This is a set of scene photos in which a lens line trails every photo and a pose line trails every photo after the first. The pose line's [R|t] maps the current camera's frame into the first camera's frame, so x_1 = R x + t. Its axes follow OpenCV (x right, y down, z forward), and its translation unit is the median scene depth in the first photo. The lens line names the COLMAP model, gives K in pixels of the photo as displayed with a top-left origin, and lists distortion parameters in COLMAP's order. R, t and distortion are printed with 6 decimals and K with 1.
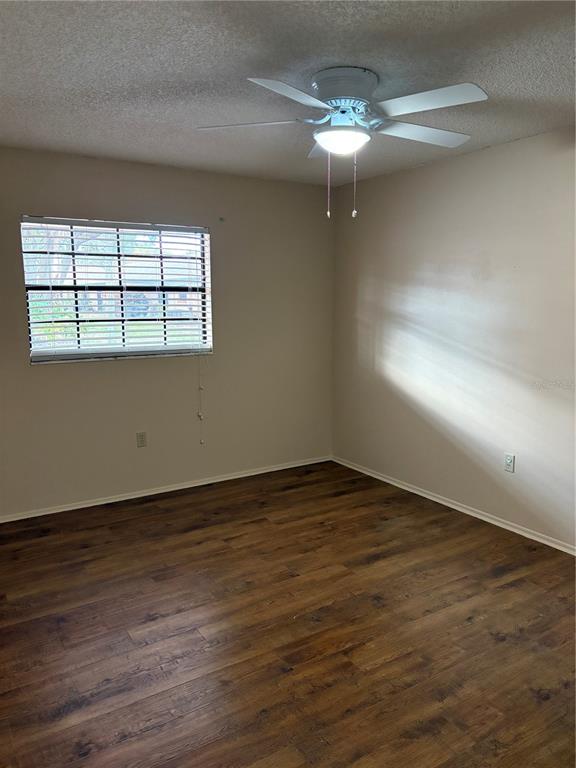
lens RADIAL K [[580.7, 0, 291.2], [0, 580.7, 381.9], [0, 0, 1]] dist [0.037735, -0.039159]
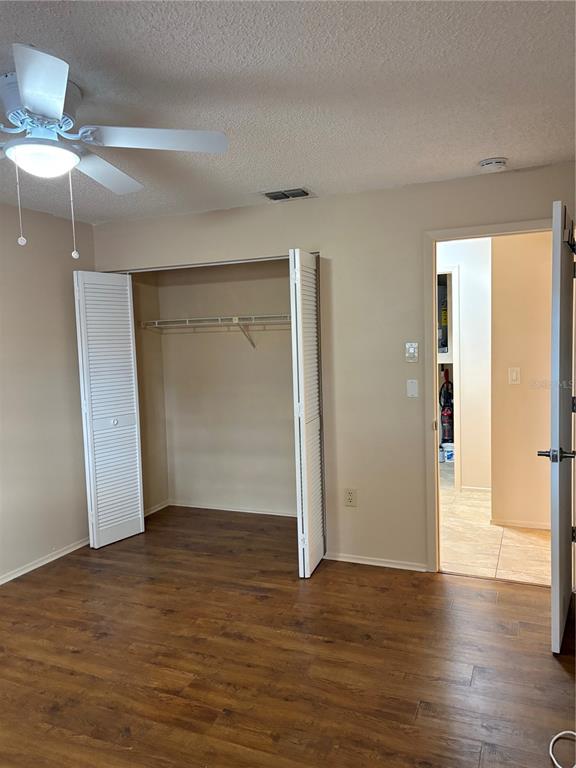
lens RADIAL K [[580.7, 0, 290.8], [0, 580.7, 382.8], [0, 0, 1]] dist [0.037735, -0.039159]
pose [[-0.571689, -0.039555, 0.819516, -0.844968], [0.150338, 0.976876, 0.152026, -0.185104], [-0.806579, 0.210116, -0.552523, 1.319528]]
